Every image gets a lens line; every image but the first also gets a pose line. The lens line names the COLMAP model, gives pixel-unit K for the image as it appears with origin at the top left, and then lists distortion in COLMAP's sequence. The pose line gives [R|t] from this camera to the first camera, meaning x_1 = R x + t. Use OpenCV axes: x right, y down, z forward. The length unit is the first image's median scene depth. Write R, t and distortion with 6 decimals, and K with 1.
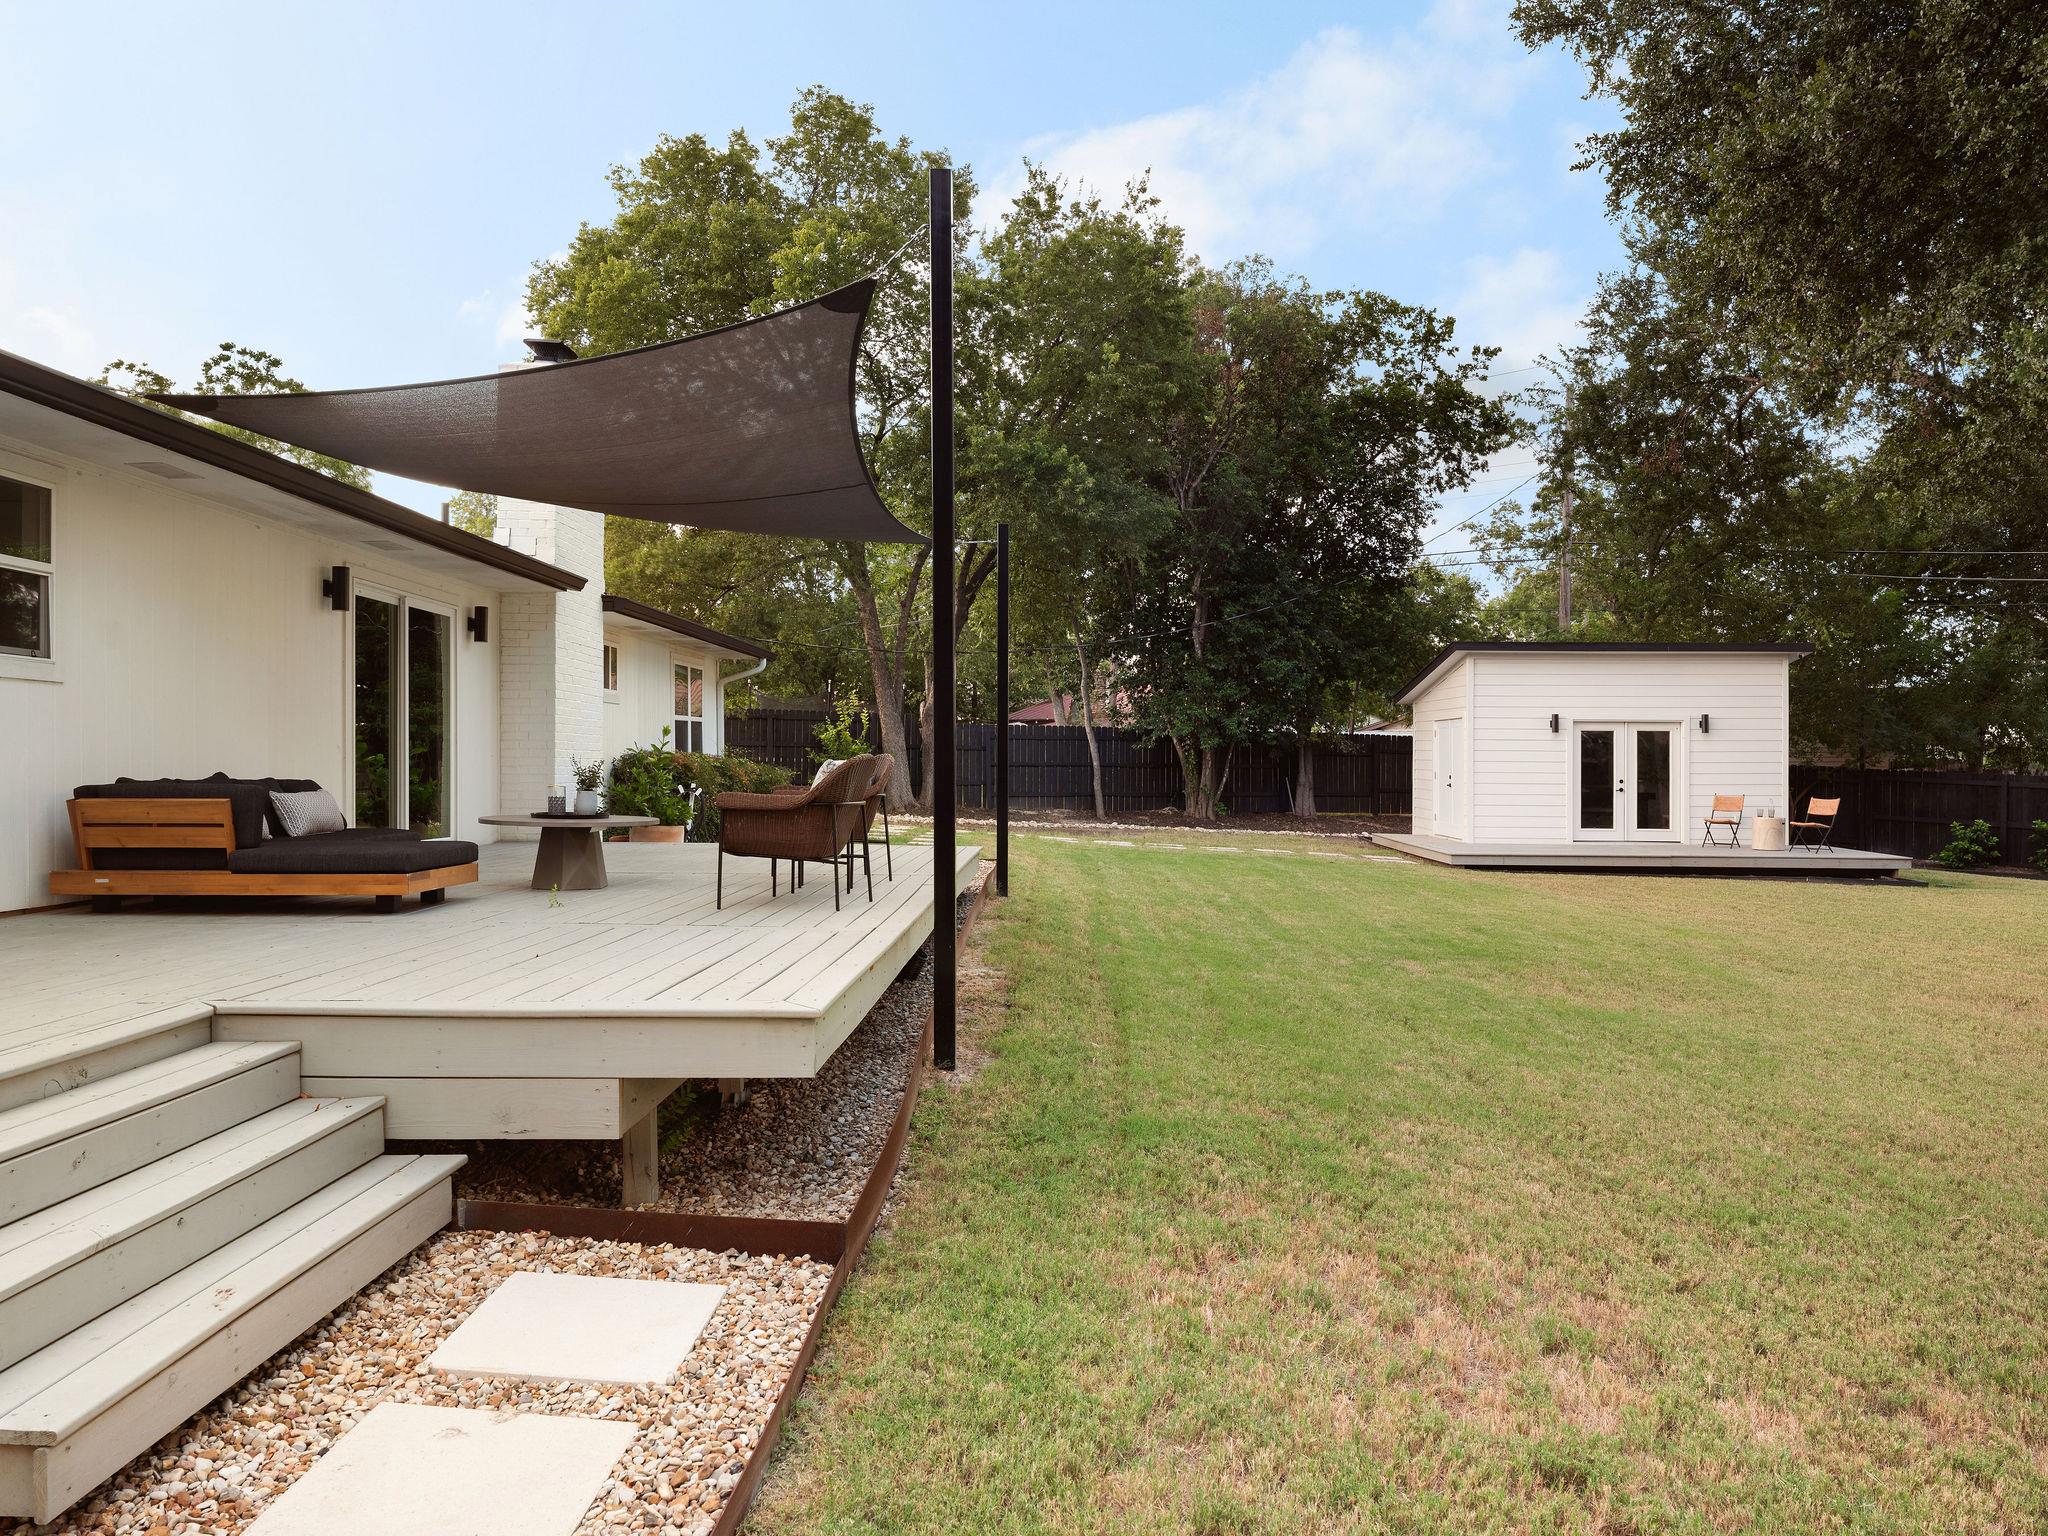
lens RADIAL K [[1500.9, 0, 1010.3], [0, 1500.9, 690.0], [0, 0, 1]] dist [0.011296, -0.025307]
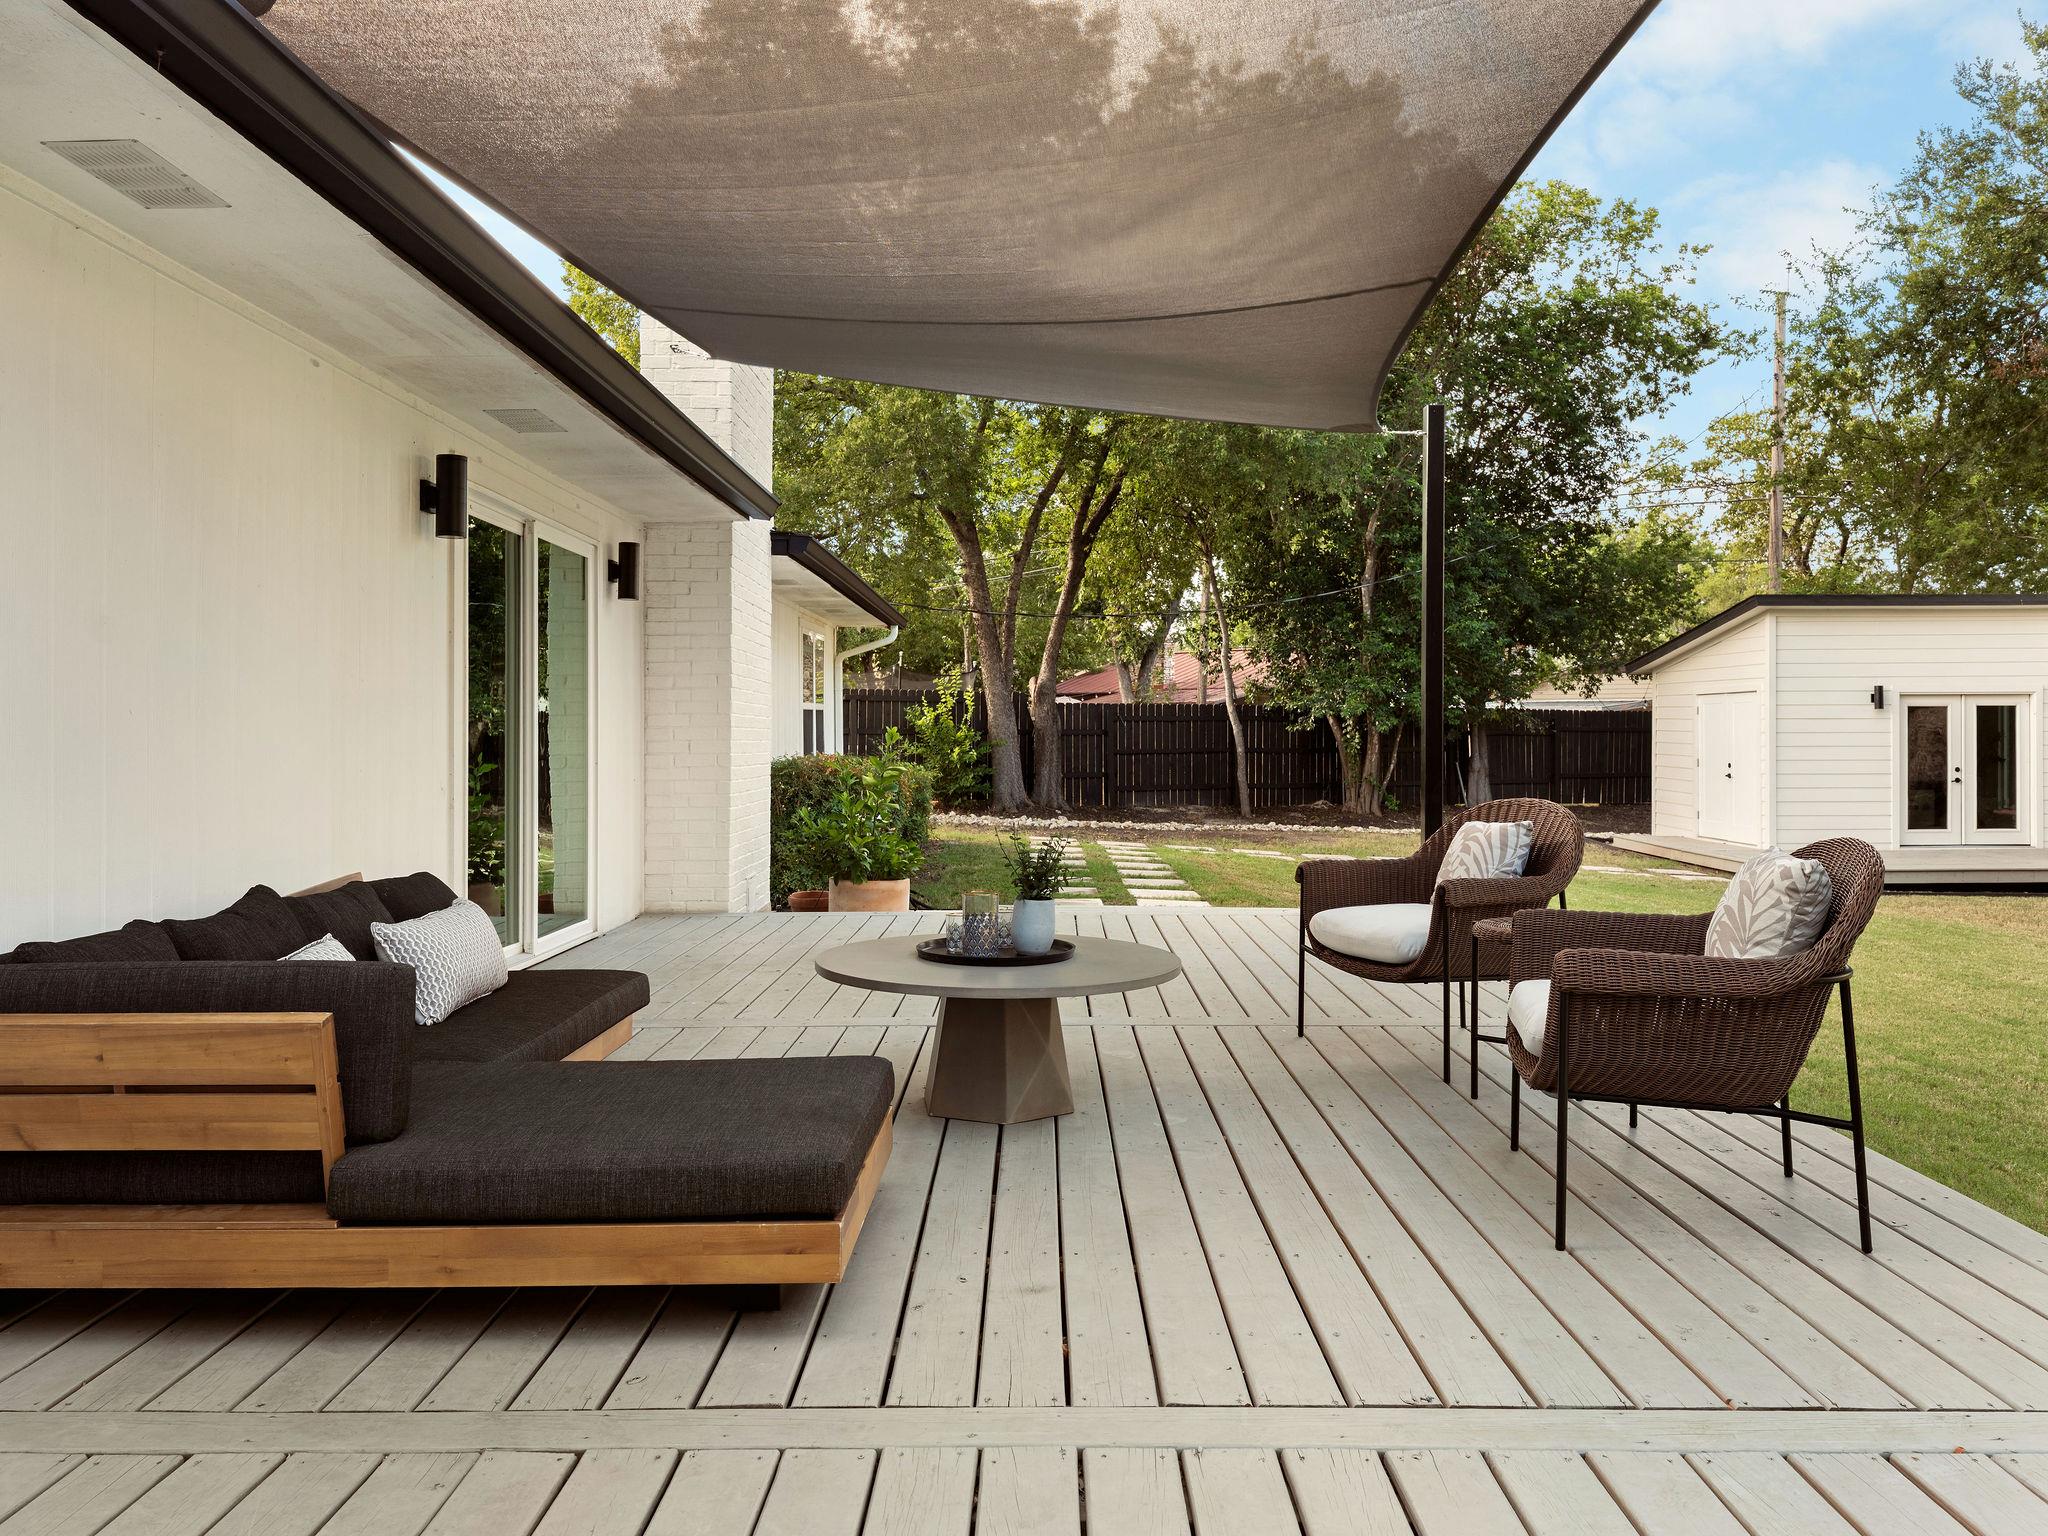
lens RADIAL K [[1500.9, 0, 970.6], [0, 1500.9, 668.3], [0, 0, 1]] dist [0.011296, -0.025307]
pose [[0.999852, -0.010852, 0.013328, -0.124916], [0.010763, 0.999919, 0.006730, -0.003697], [-0.013400, -0.006586, 0.999889, 0.215442]]
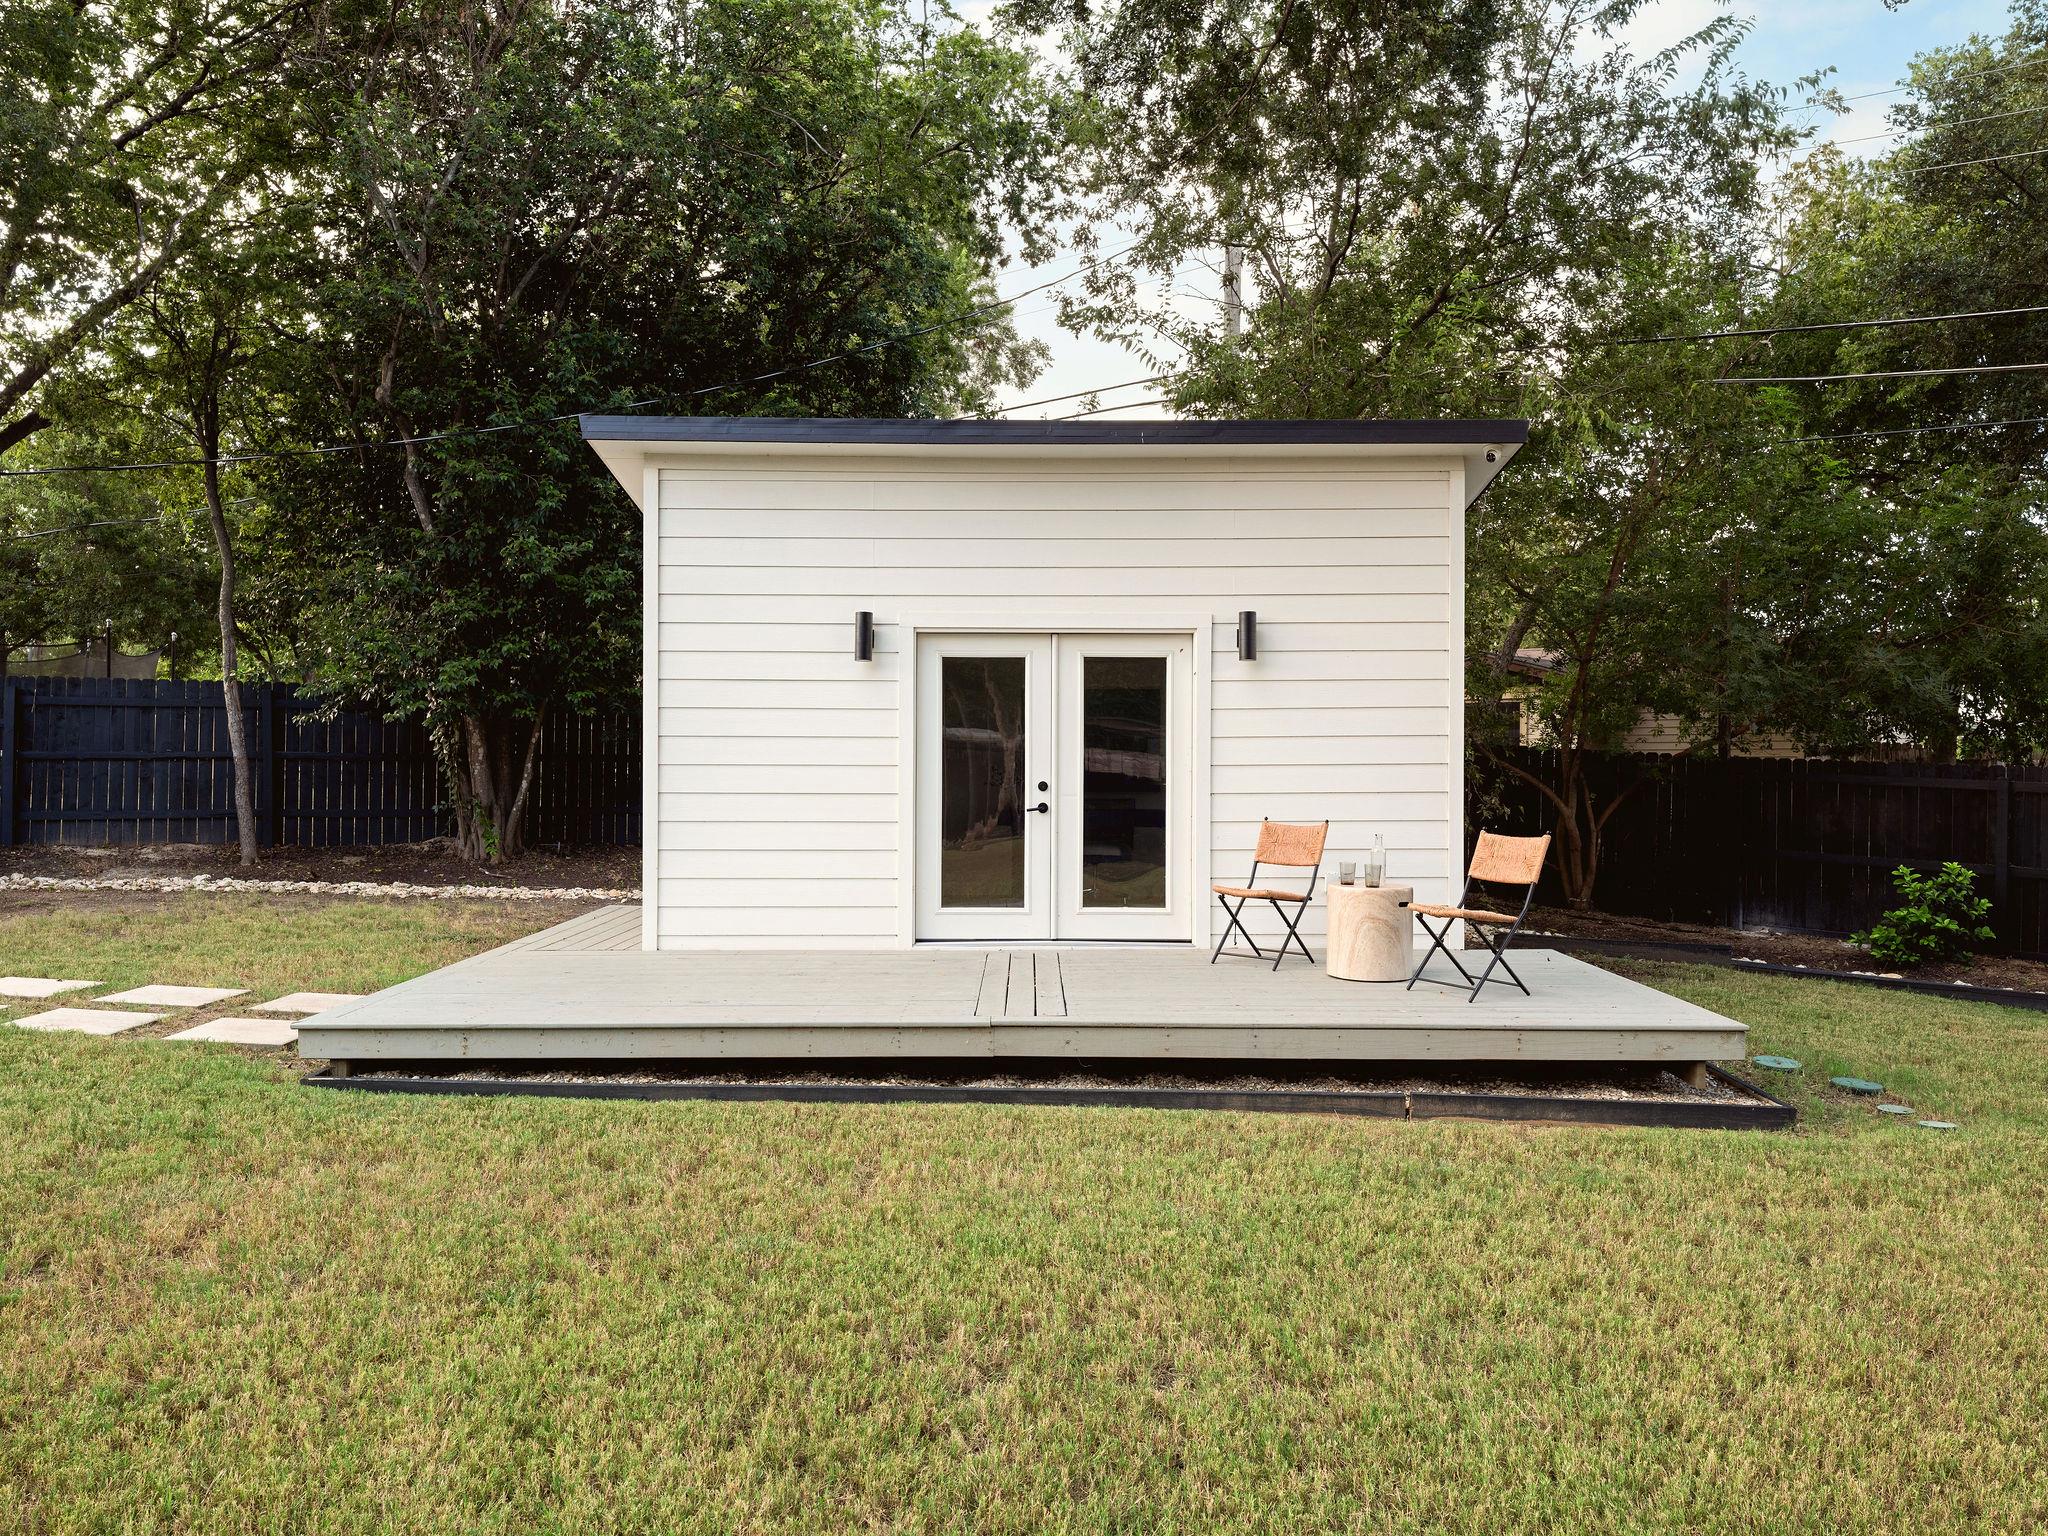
lens RADIAL K [[1500.9, 0, 1029.4], [0, 1500.9, 750.8], [0, 0, 1]] dist [0.011296, -0.025307]
pose [[0.999853, -0.003554, 0.016778, 0.397801], [0.002888, 0.999214, 0.039531, 0.036165], [-0.016906, -0.039477, 0.999077, 0.612266]]
